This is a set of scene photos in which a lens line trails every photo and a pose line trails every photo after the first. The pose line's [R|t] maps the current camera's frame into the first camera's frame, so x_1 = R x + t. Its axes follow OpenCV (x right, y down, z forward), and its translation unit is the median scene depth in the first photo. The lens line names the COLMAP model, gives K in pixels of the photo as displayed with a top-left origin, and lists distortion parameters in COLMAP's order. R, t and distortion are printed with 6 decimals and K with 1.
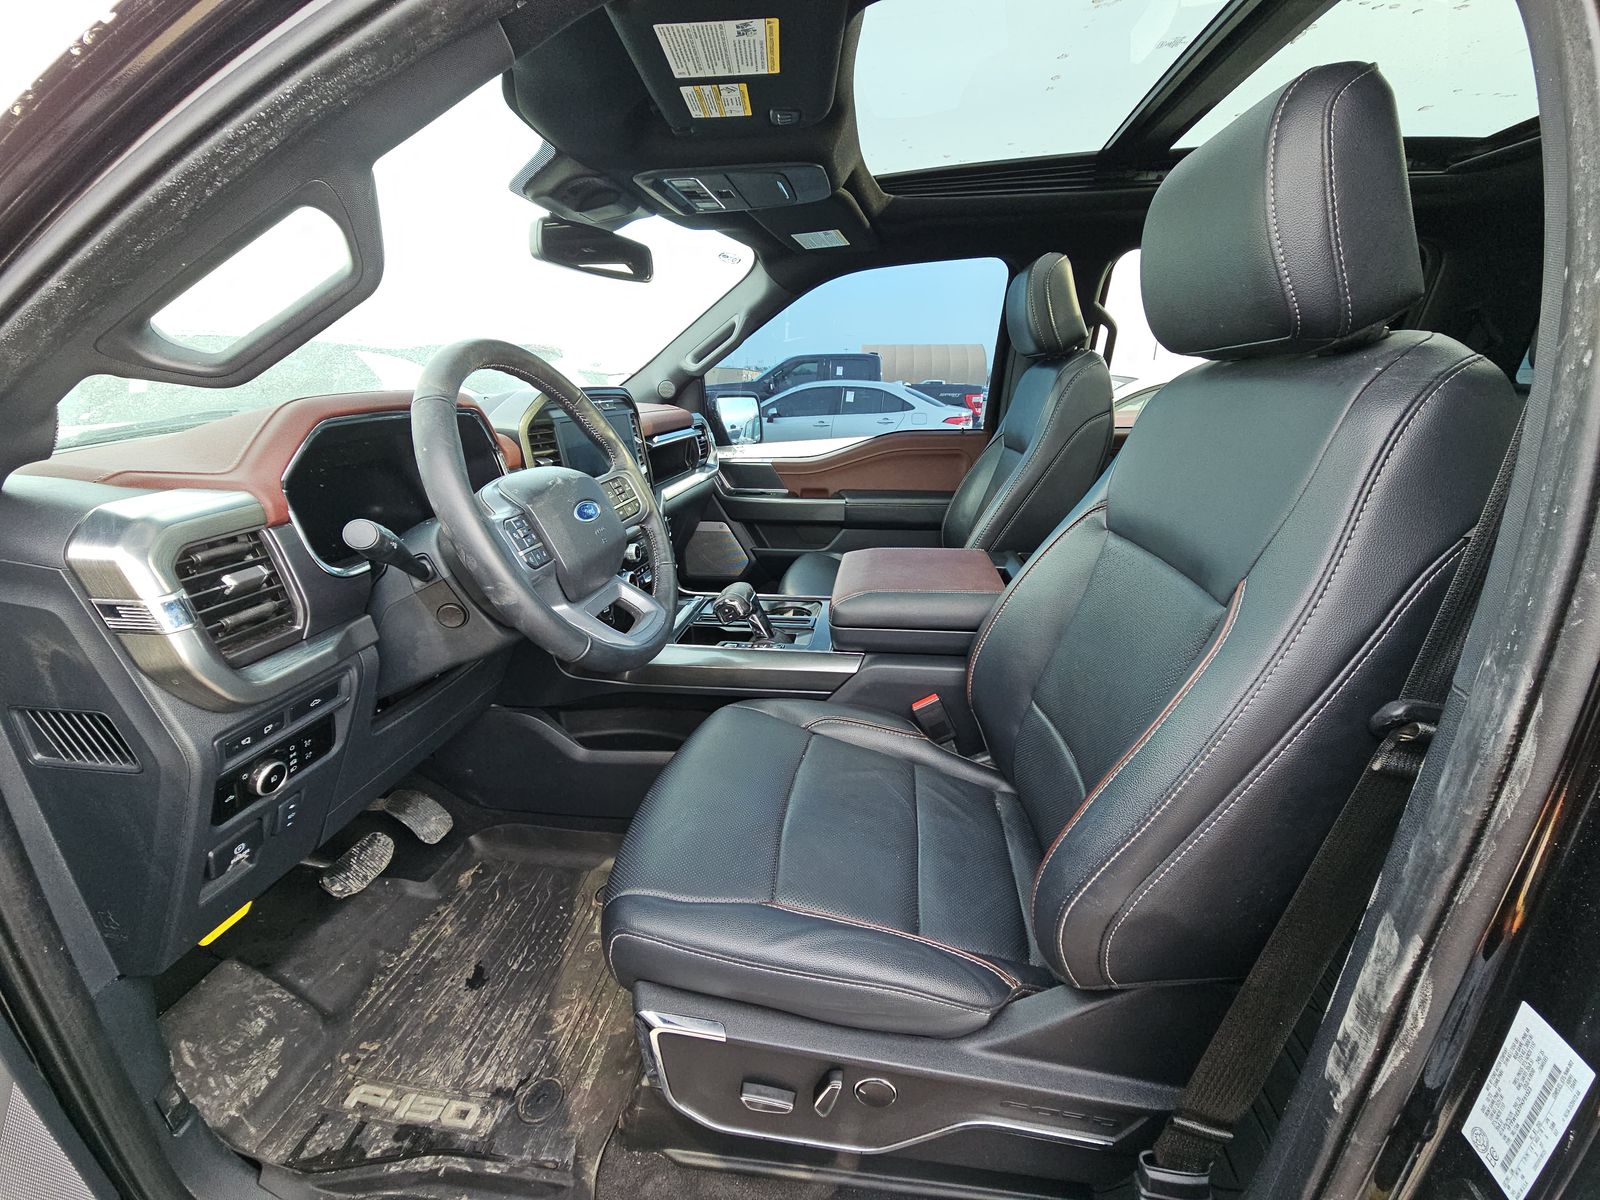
lens RADIAL K [[649.3, 0, 802.3], [0, 649.3, 591.5], [0, 0, 1]] dist [0.001355, -0.001368]
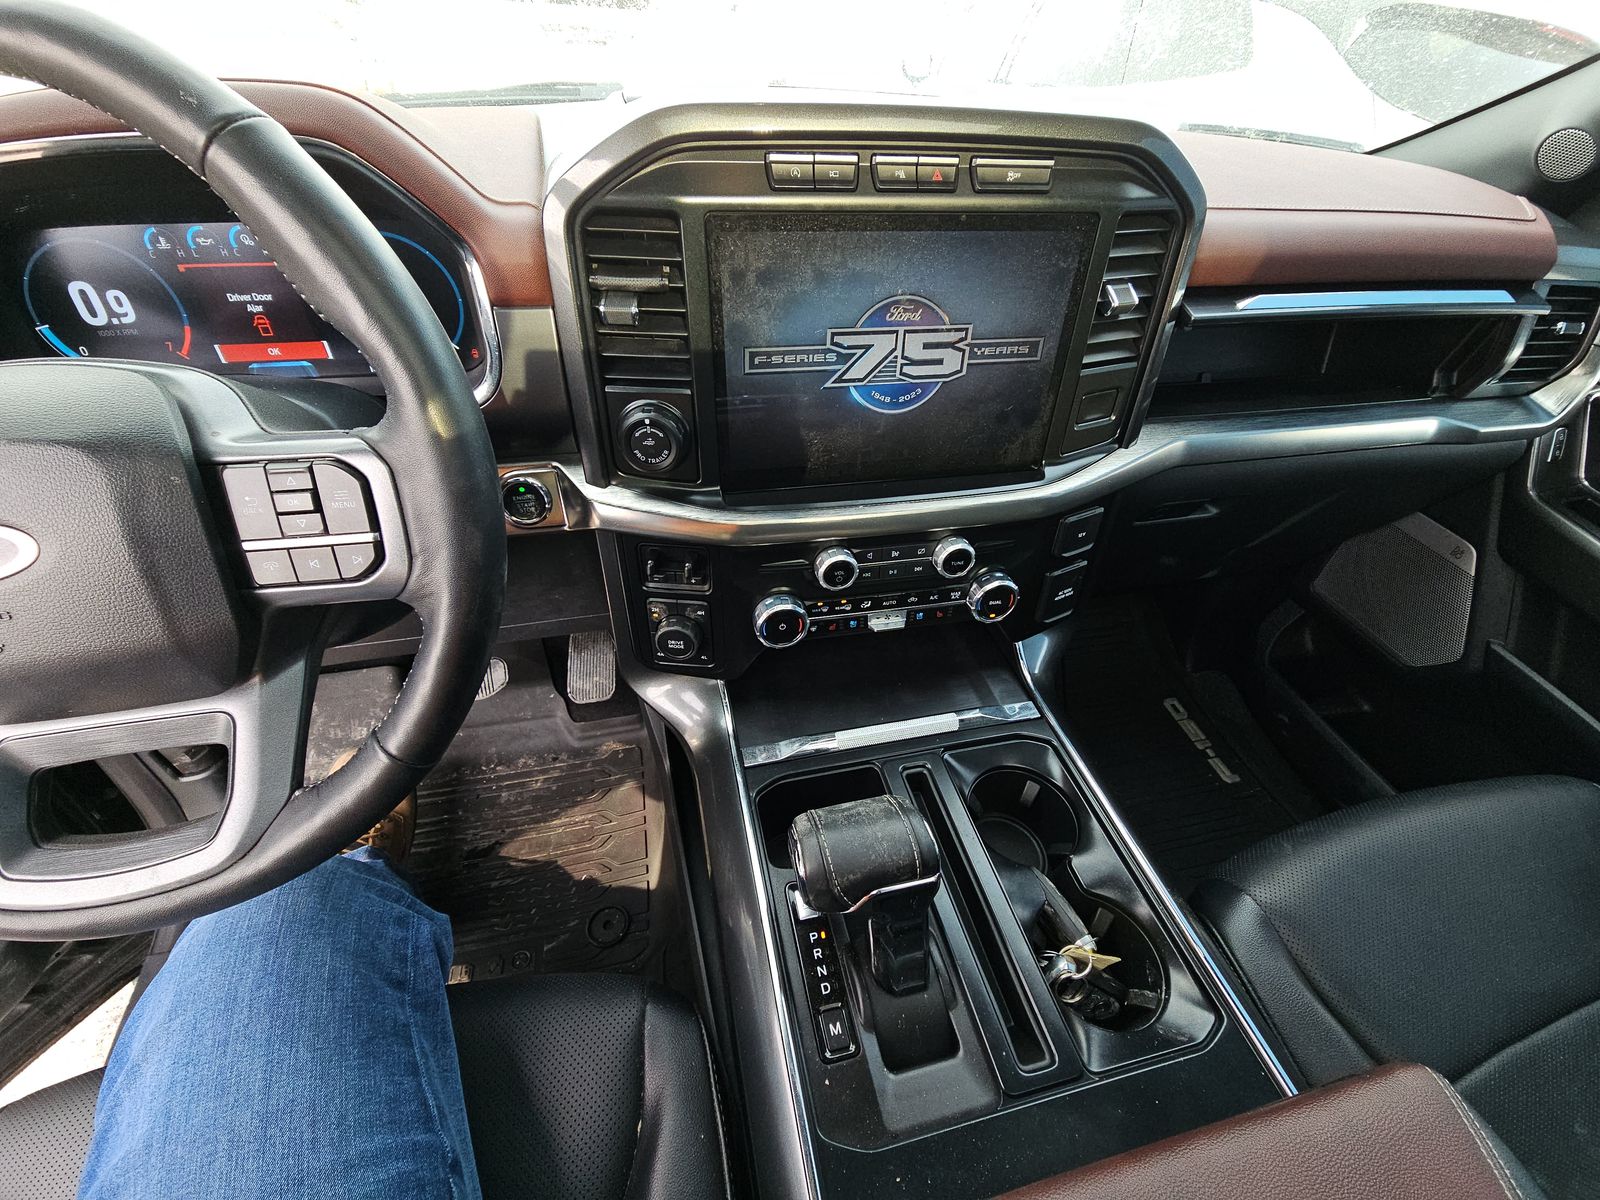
lens RADIAL K [[649.3, 0, 801.0], [0, 649.3, 607.3], [0, 0, 1]] dist [0.001355, -0.001368]
pose [[0.353760, 0.650328, -0.672255, 0.047115], [-0.336953, 0.759081, 0.557008, -0.333190], [0.872535, 0.029471, 0.487662, 0.932733]]
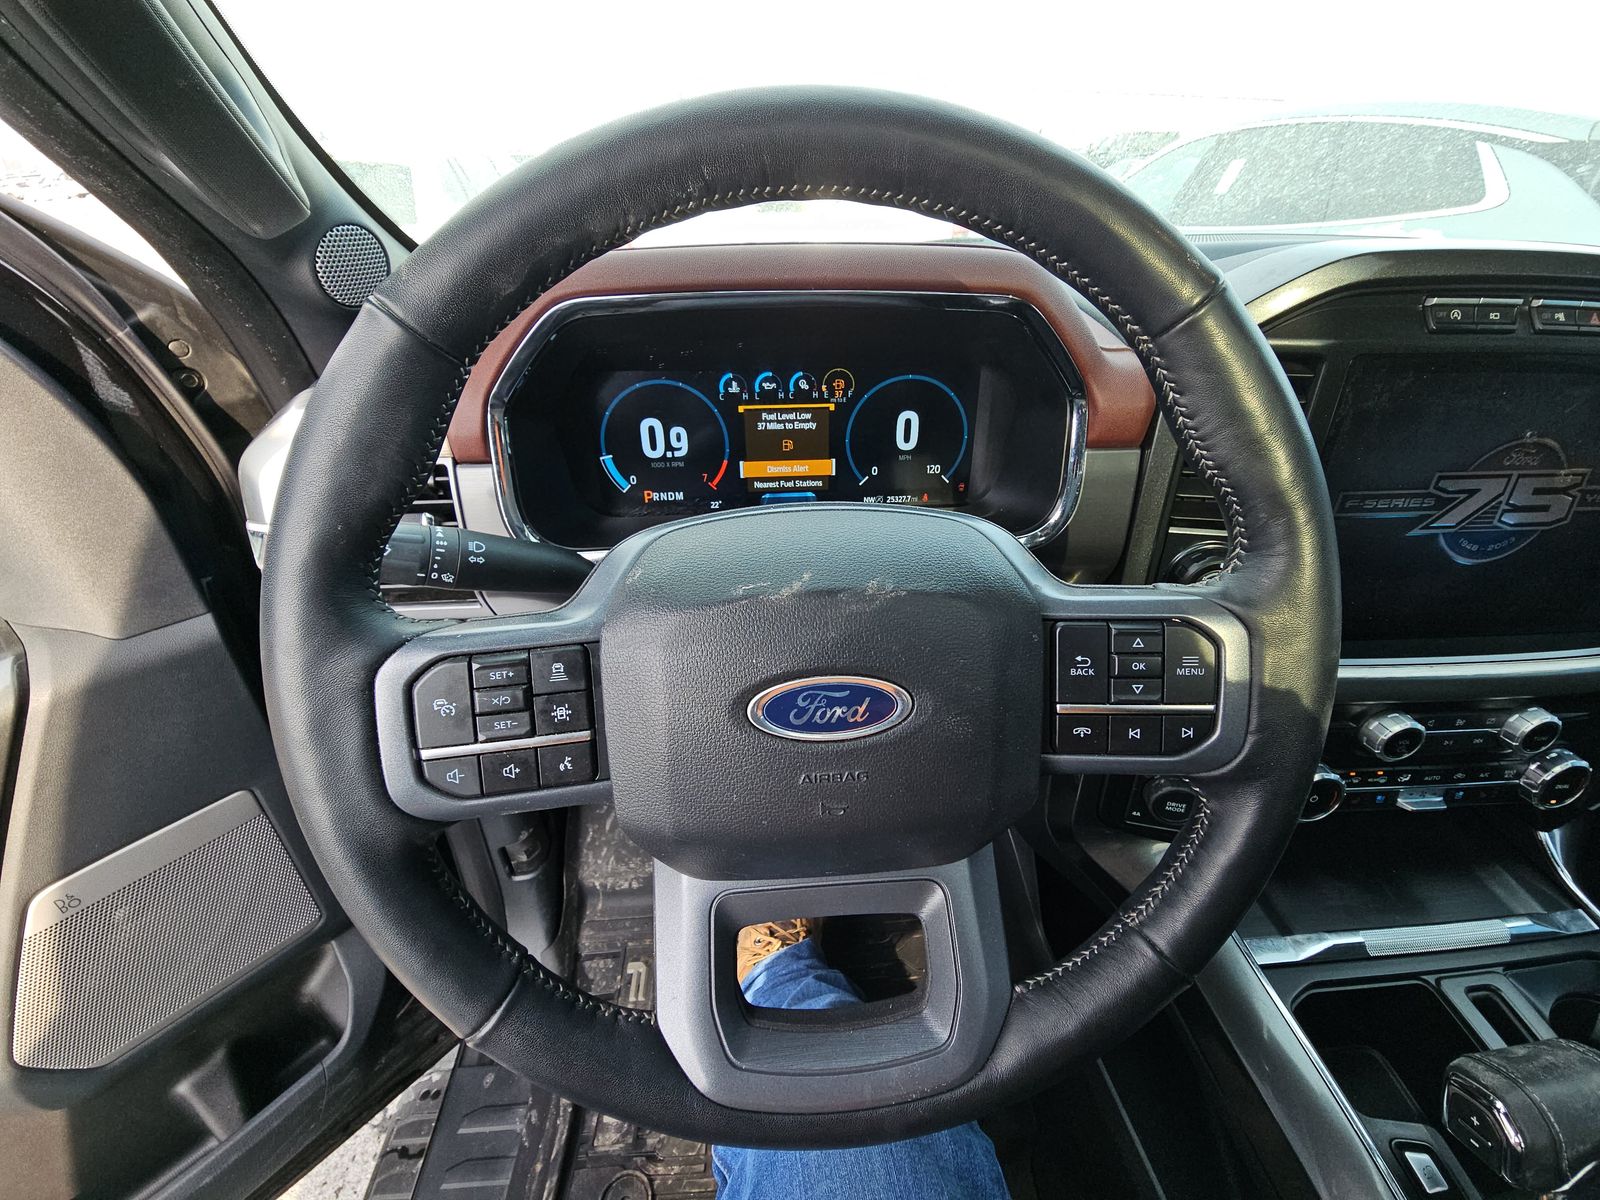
lens RADIAL K [[649.3, 0, 800.7], [0, 649.3, 592.9], [0, 0, 1]] dist [0.001355, -0.001368]
pose [[0.200781, 0.531766, -0.822747, -0.081199], [-0.305479, 0.831958, 0.463172, -0.239407], [0.930790, 0.158335, 0.329485, 0.673610]]
